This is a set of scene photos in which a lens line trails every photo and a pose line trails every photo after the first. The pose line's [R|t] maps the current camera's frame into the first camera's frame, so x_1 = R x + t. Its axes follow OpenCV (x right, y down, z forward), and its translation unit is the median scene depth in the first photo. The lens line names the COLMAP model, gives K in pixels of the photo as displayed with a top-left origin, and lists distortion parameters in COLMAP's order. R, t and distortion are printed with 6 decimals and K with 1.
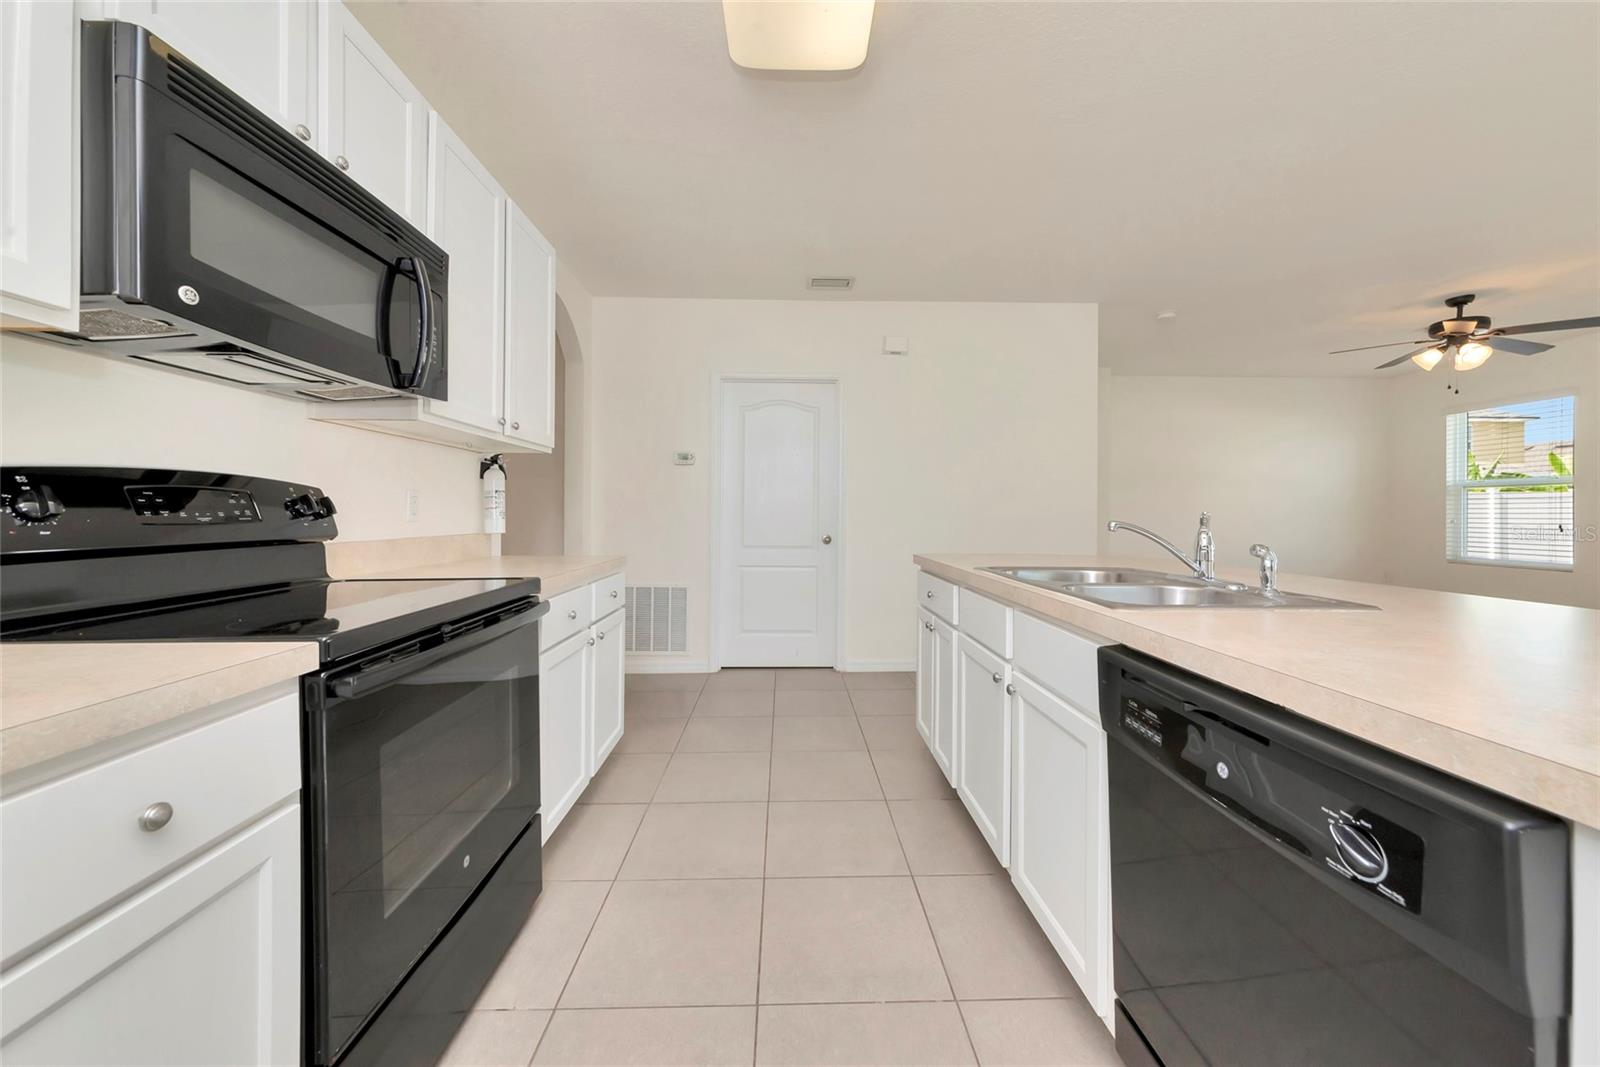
lens RADIAL K [[568.3, 0, 800.0], [0, 568.3, 513.6], [0, 0, 1]] dist [0.001649, 0.000452]
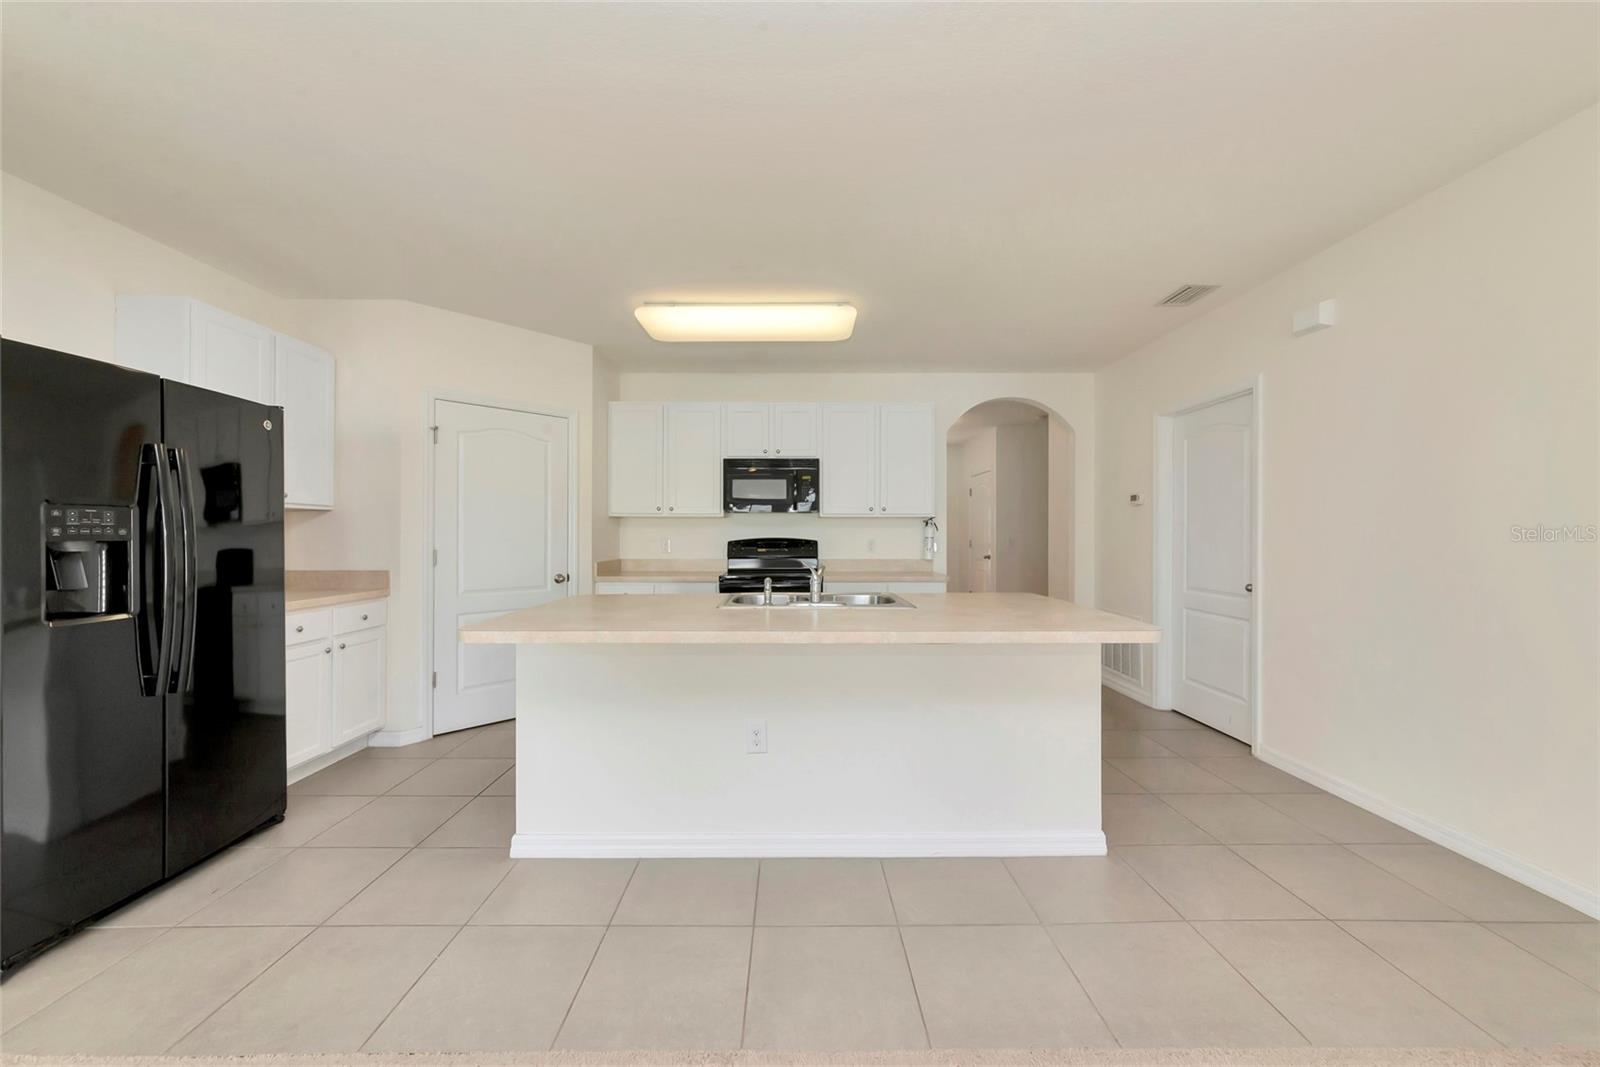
lens RADIAL K [[578.4, 0, 797.1], [0, 578.4, 531.1], [0, 0, 1]] dist [-0.000554, 0.000013]
pose [[-0.021014, -0.005551, -0.999764, 0.968980], [-0.001246, 0.999984, -0.005526, -0.033406], [0.999778, 0.001129, -0.021021, 0.413805]]
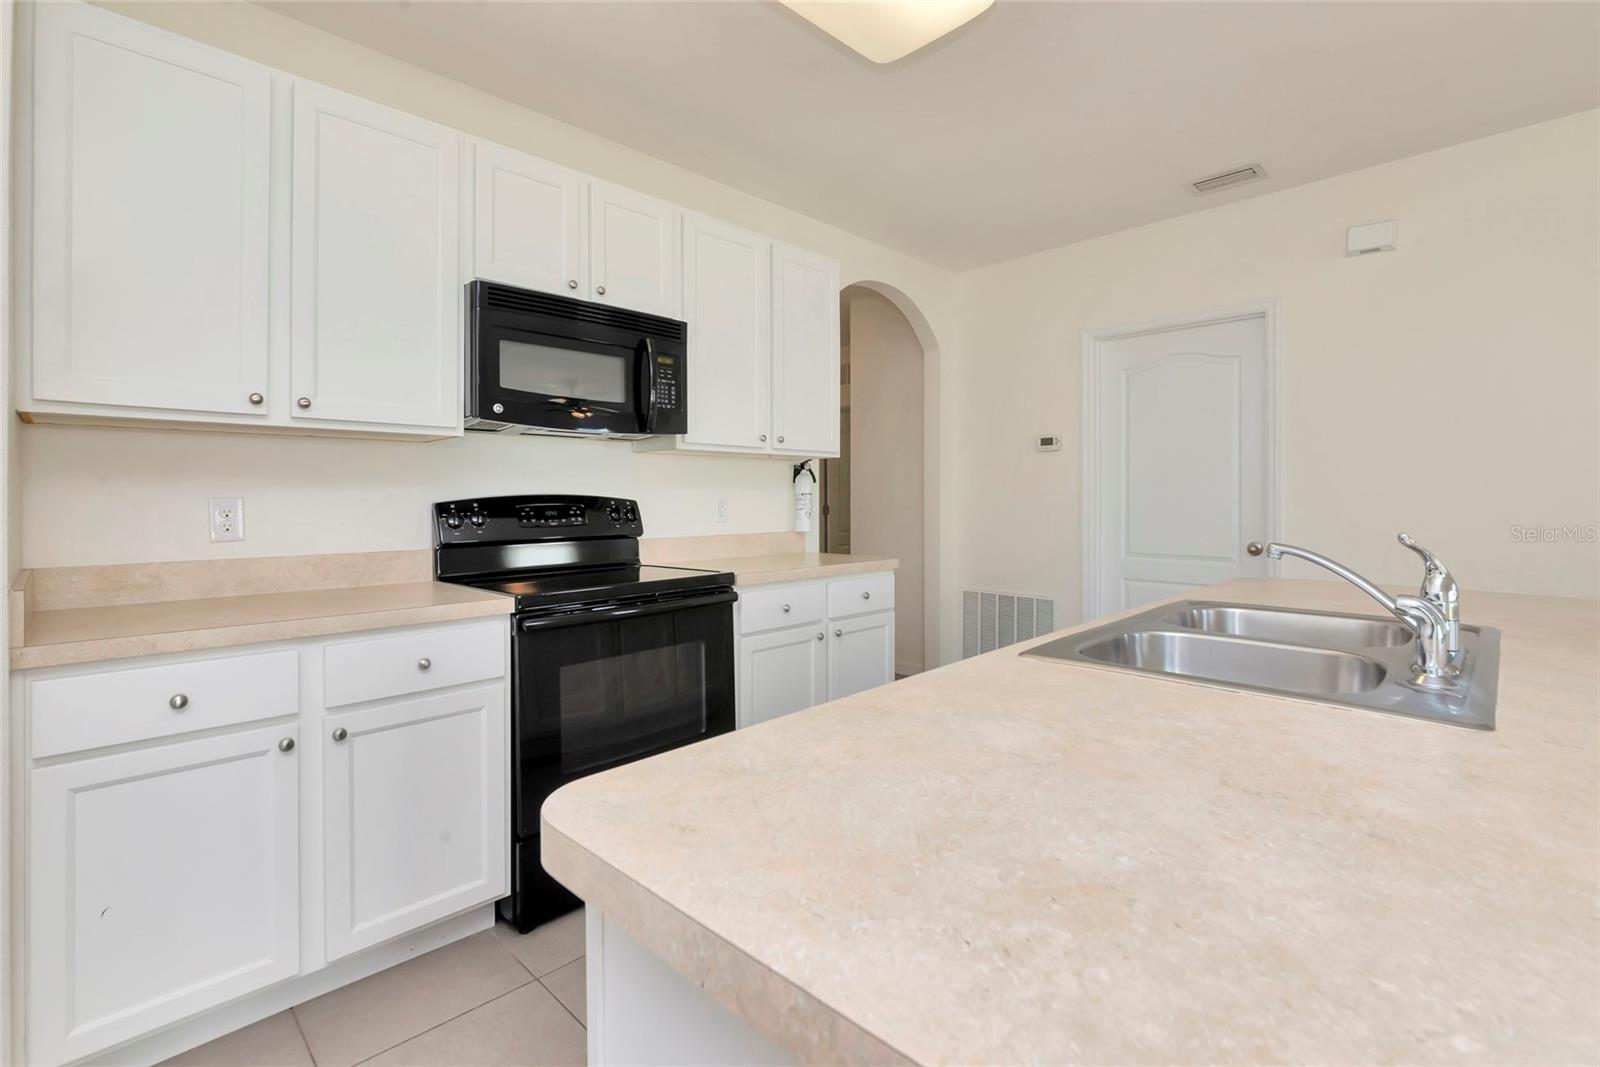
lens RADIAL K [[729.2, 0, 806.9], [0, 729.2, 496.4], [0, 0, 1]] dist [-0.001166, 0.000019]
pose [[0.694004, -0.009873, -0.719904, 0.336558], [0.006848, 0.999951, -0.007112, -0.016651], [0.719939, 0.000006, 0.694038, 0.015227]]
